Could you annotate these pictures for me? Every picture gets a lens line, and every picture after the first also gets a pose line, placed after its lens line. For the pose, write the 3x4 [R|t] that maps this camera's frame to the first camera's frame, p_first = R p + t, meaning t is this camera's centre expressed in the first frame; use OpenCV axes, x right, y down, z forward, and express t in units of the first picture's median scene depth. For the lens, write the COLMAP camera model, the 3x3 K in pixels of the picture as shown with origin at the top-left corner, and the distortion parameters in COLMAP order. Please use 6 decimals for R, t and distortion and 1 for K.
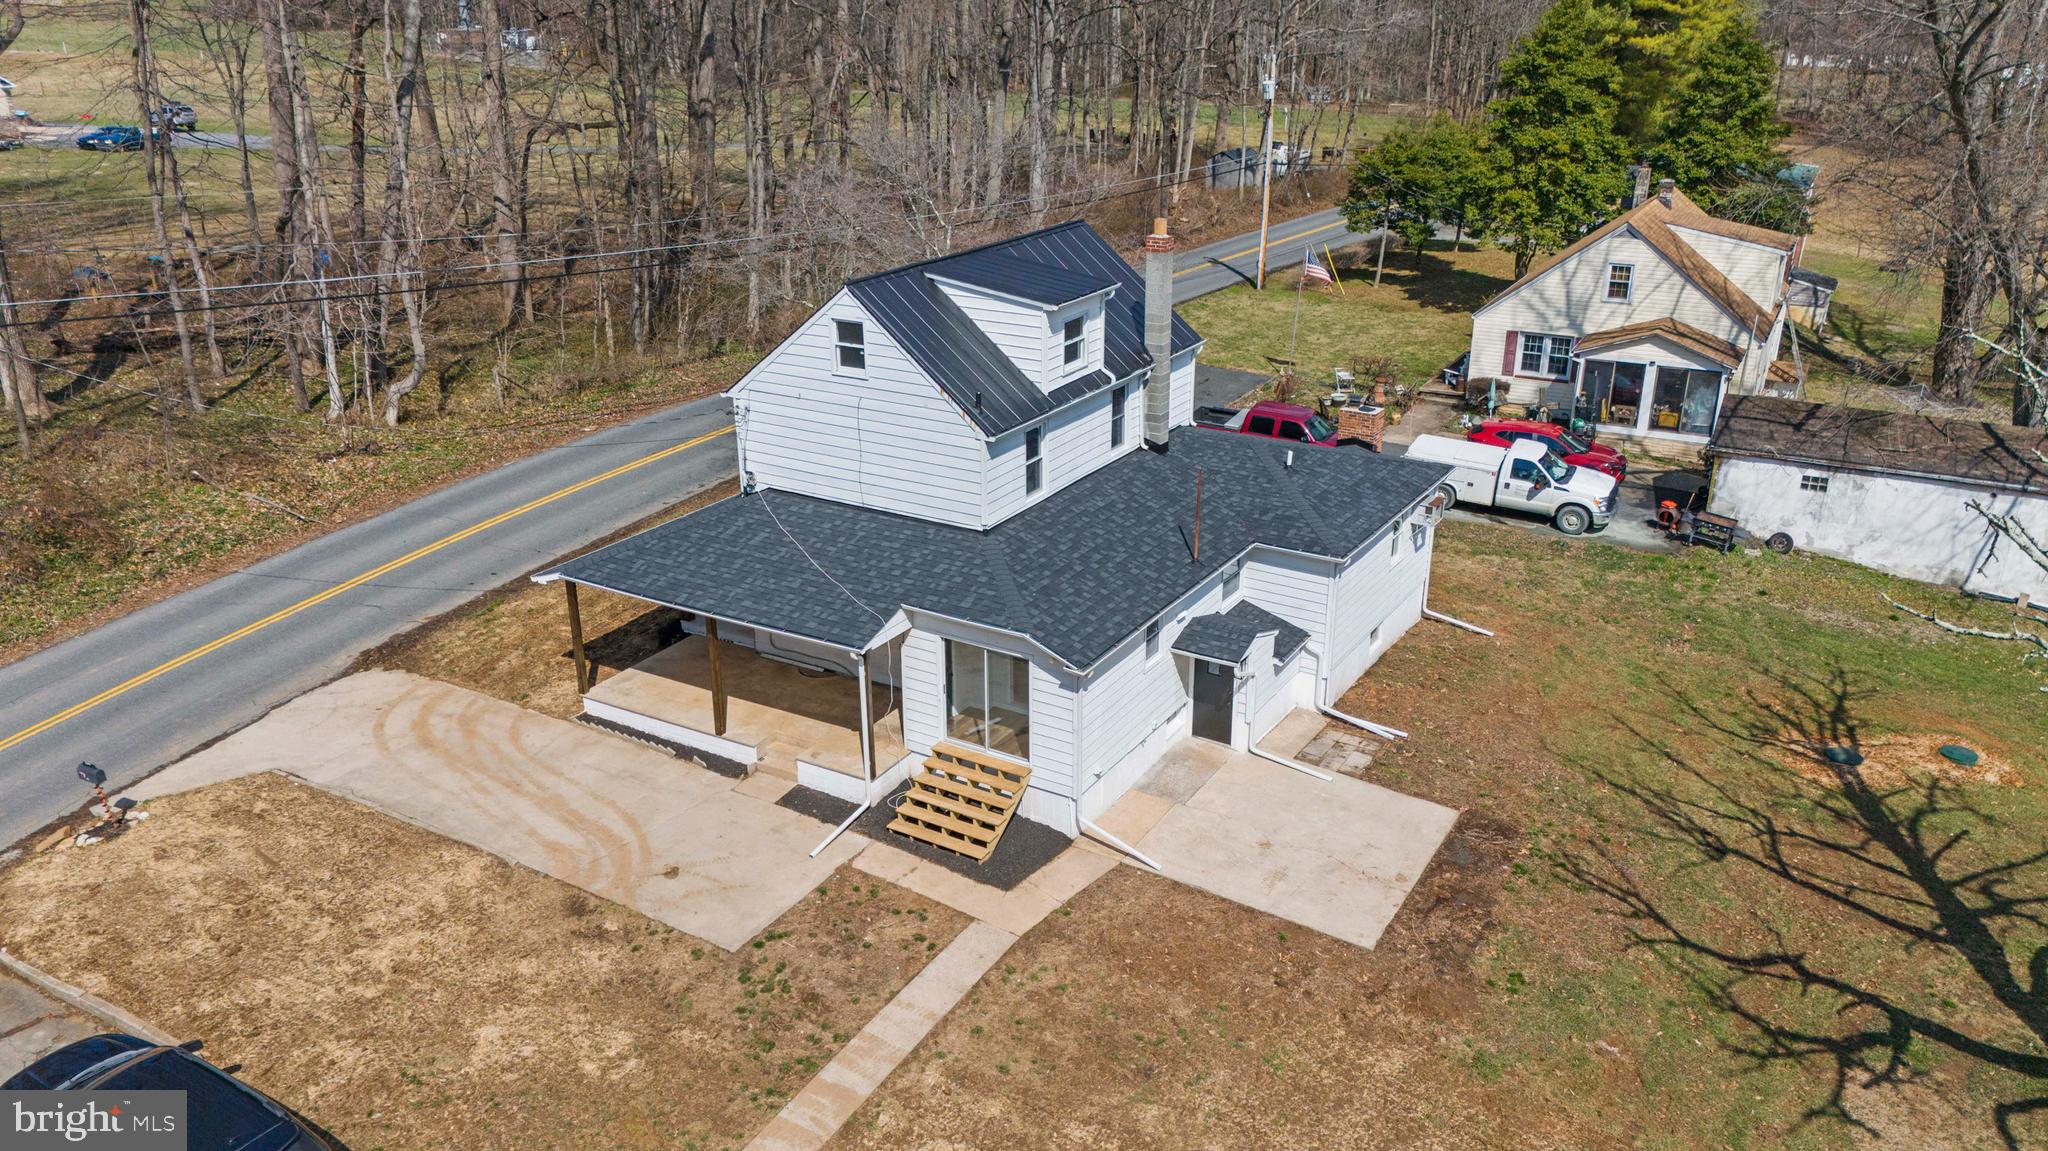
lens RADIAL K [[1510.4, 0, 1024.0], [0, 1510.4, 575.5], [0, 0, 1]] dist [0.039450, -0.003058]
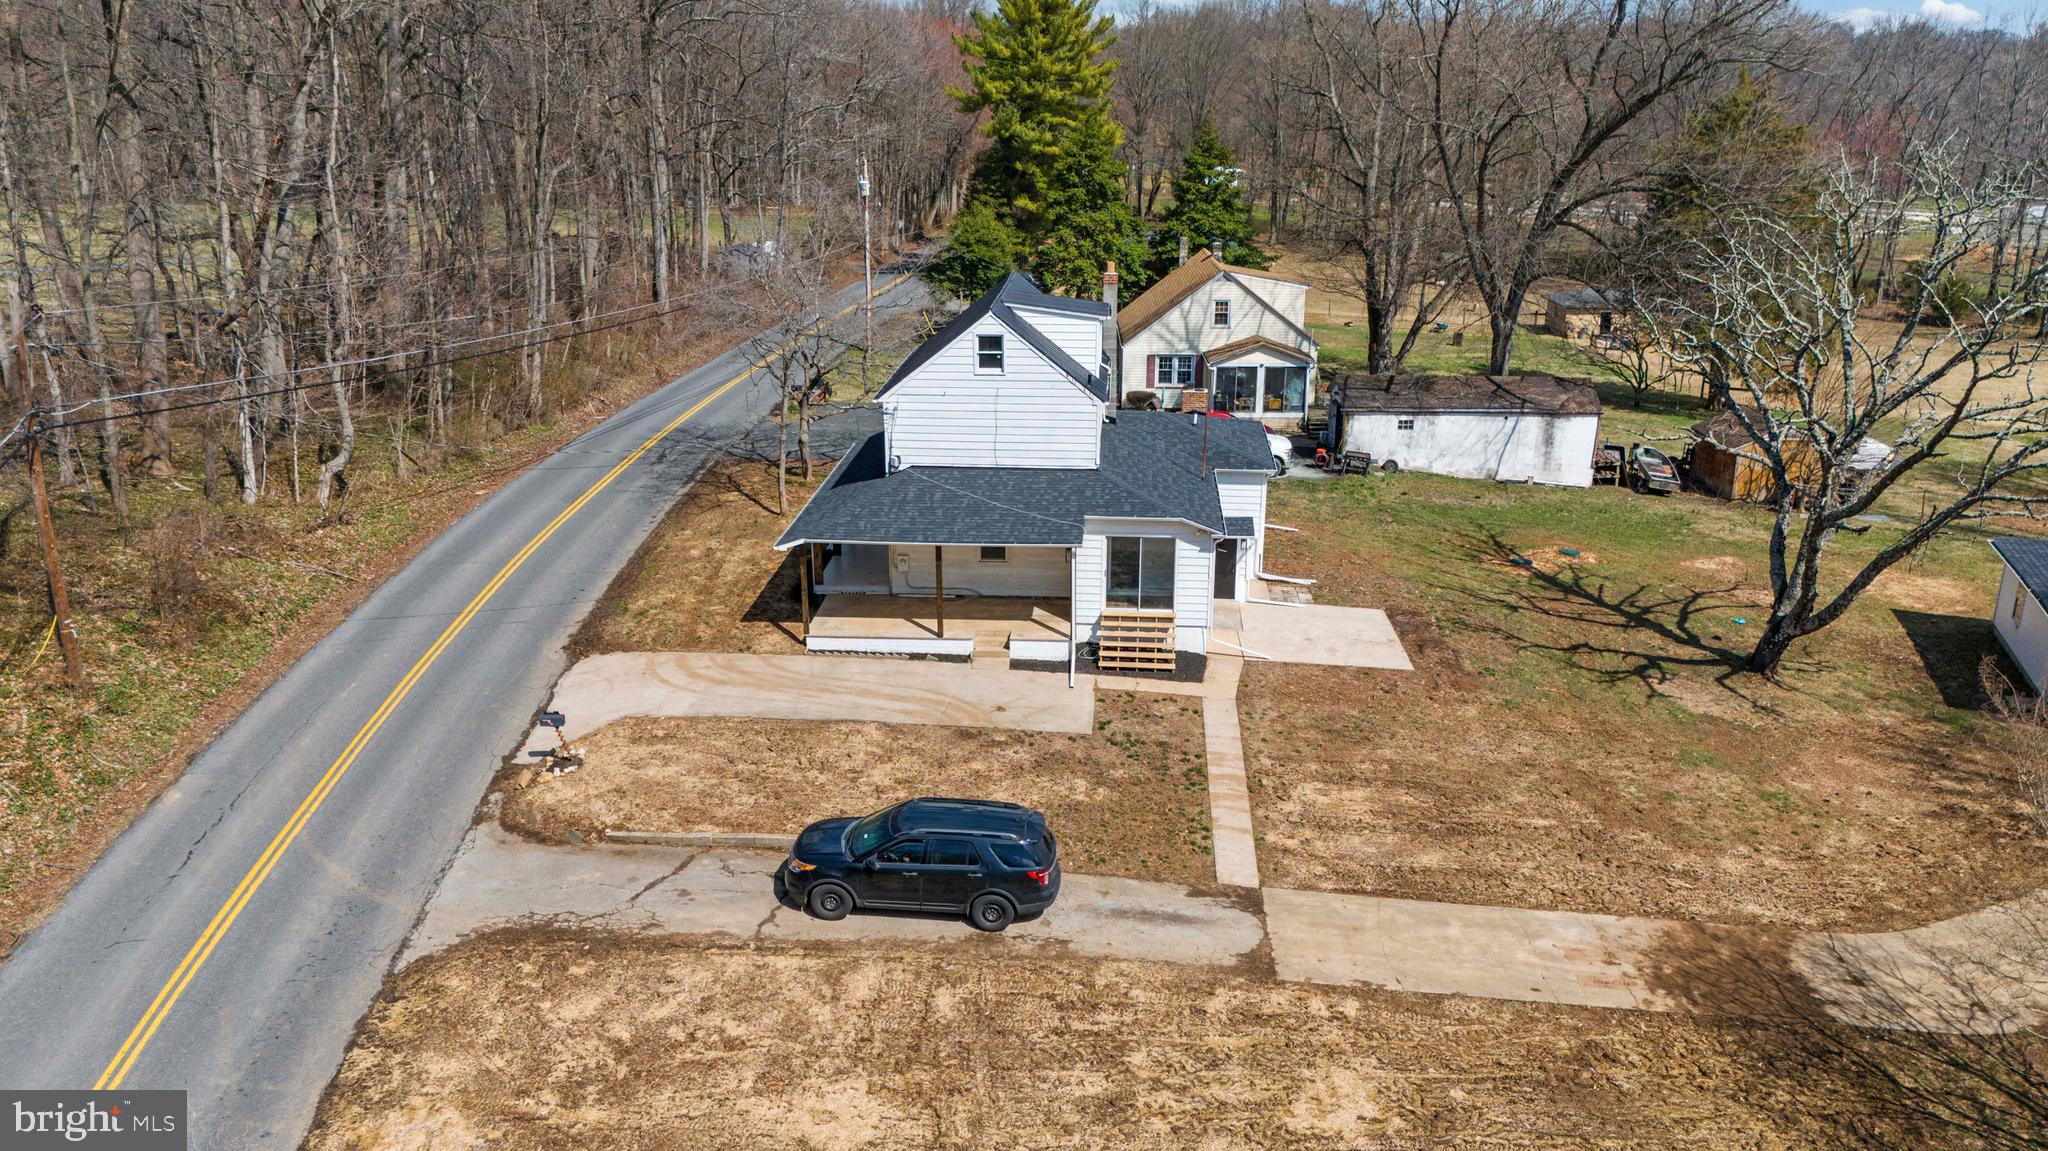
lens RADIAL K [[1510.3, 0, 1024.0], [0, 1510.3, 575.5], [0, 0, 1]] dist [0.093406, -0.000762]
pose [[0.890457, -0.134495, 0.434739, -0.515107], [0.163874, 0.986006, -0.030617, 0.074071], [-0.424537, 0.098505, 0.900036, -0.200765]]
